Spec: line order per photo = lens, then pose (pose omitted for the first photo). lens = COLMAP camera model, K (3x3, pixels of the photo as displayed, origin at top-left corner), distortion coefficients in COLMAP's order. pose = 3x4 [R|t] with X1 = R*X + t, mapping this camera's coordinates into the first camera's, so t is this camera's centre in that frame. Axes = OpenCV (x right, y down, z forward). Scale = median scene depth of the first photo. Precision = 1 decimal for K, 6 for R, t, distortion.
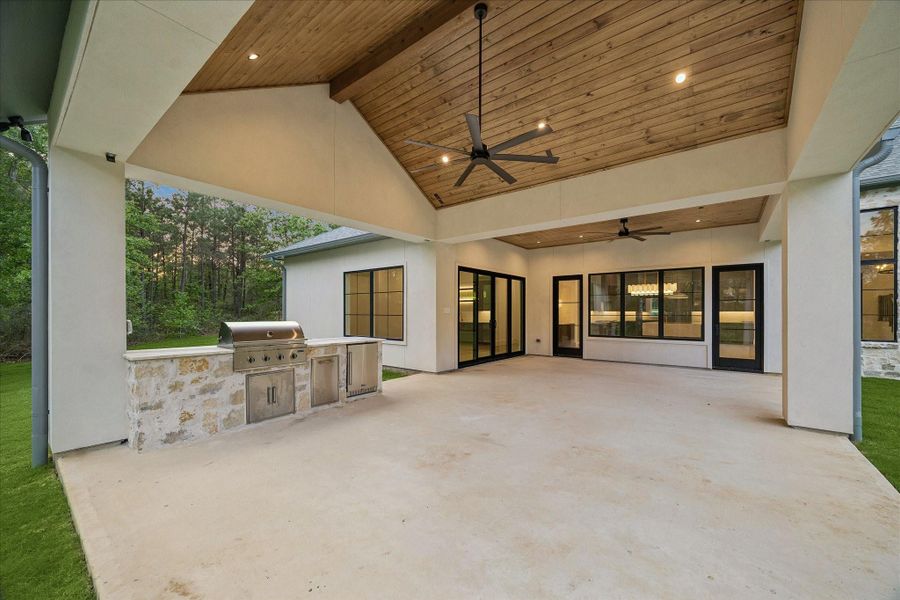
lens RADIAL K [[349.6, 0, 449.8], [0, 349.6, 310.2], [0, 0, 1]] dist [0.000799, 0.000135]
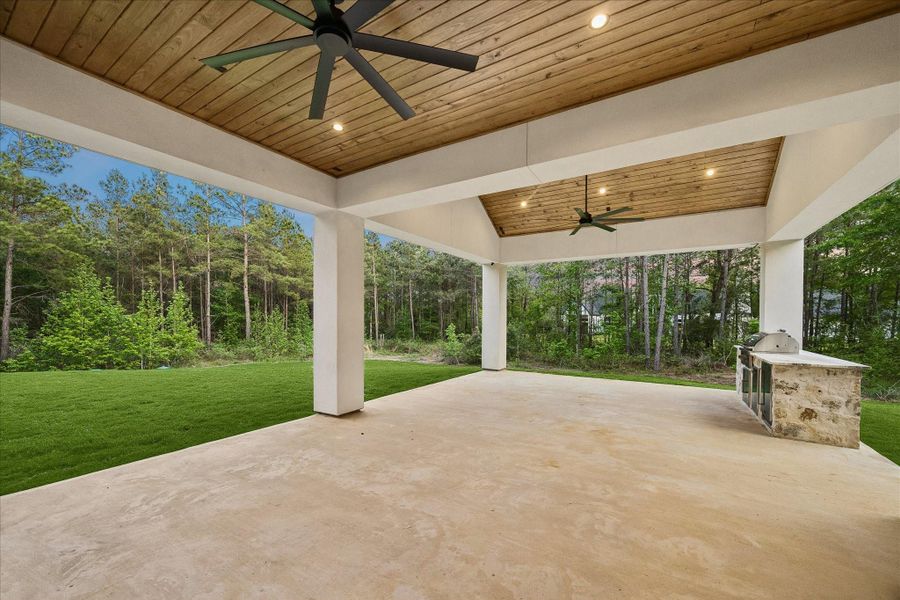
lens RADIAL K [[353.0, 0, 453.9], [0, 353.0, 321.8], [0, 0, 1]] dist [-0.001076, -0.000263]
pose [[-0.993120, -0.007587, -0.116854, 0.429293], [-0.007940, 0.999965, 0.002561, 0.001863], [0.116831, 0.003471, -0.993146, 1.268321]]
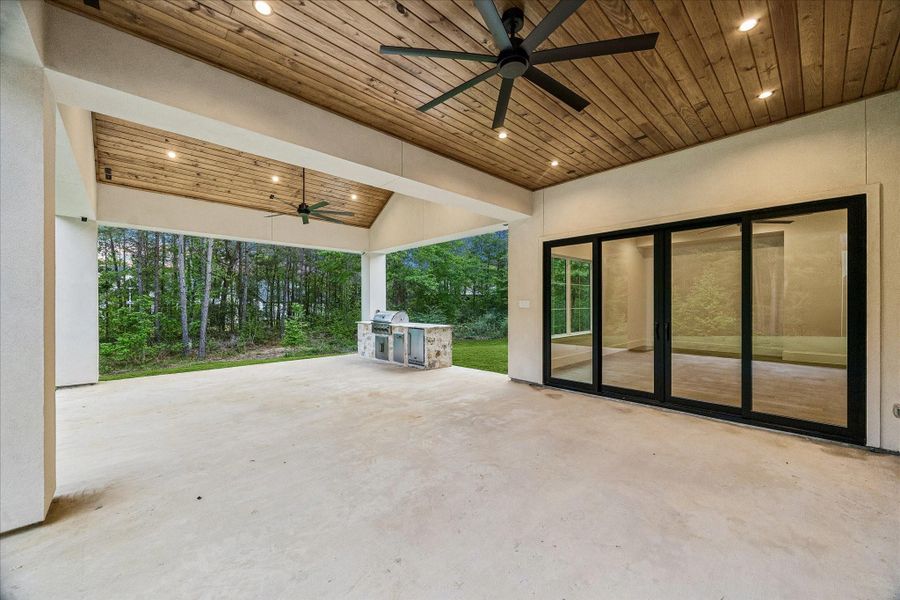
lens RADIAL K [[343.8, 0, 451.8], [0, 343.8, 303.8], [0, 0, 1]] dist [-0.001239, -0.000033]
pose [[-0.145366, -0.002011, -0.989376, 0.801420], [0.009156, 0.999952, -0.003378, 0.000883], [0.989336, -0.009550, -0.145341, 0.977714]]
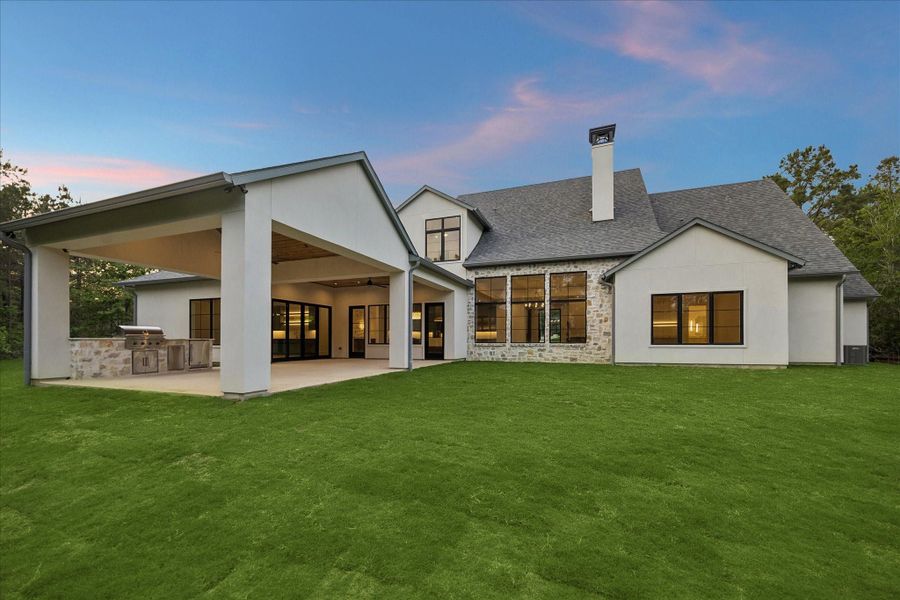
lens RADIAL K [[363.7, 0, 446.3], [0, 363.7, 337.4], [0, 0, 1]] dist [-0.000350, -0.000011]
pose [[0.952704, -0.001058, 0.303899, 0.300928], [0.002051, 0.999994, -0.002948, 0.063866], [-0.303894, 0.003432, 0.952700, -0.902046]]
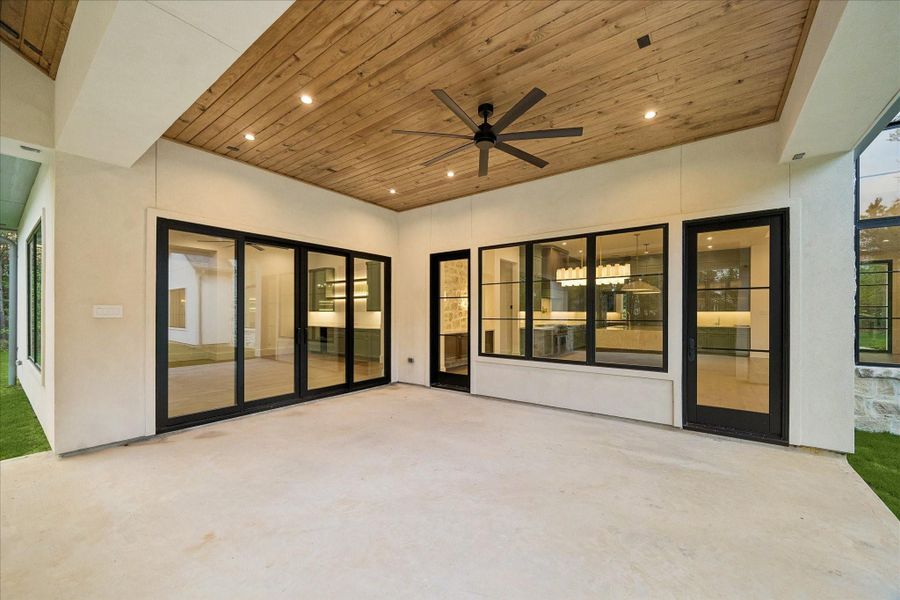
lens RADIAL K [[352.5, 0, 452.6], [0, 352.5, 312.4], [0, 0, 1]] dist [0.000022, -0.000031]
pose [[0.999582, -0.001717, 0.028858, 0.438358], [0.001566, 0.999985, 0.005236, 0.000587], [-0.028867, -0.005189, 0.999570, 0.545468]]
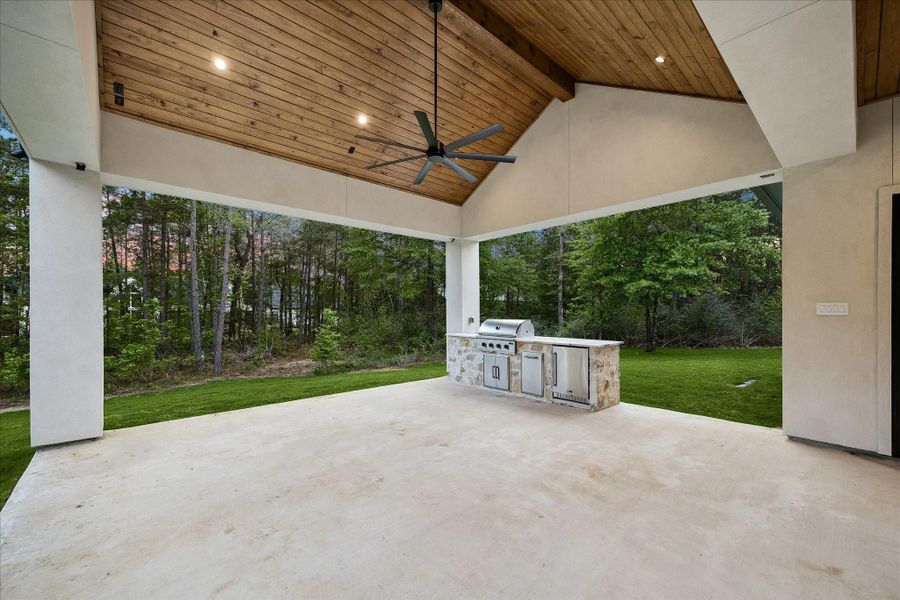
lens RADIAL K [[361.2, 0, 446.6], [0, 361.2, 310.6], [0, 0, 1]] dist [0.001887, -0.000020]
pose [[-0.177793, -0.002248, -0.984065, 0.547827], [0.007602, 0.999964, -0.003658, 0.000811], [0.984039, -0.008131, -0.177769, 0.616350]]
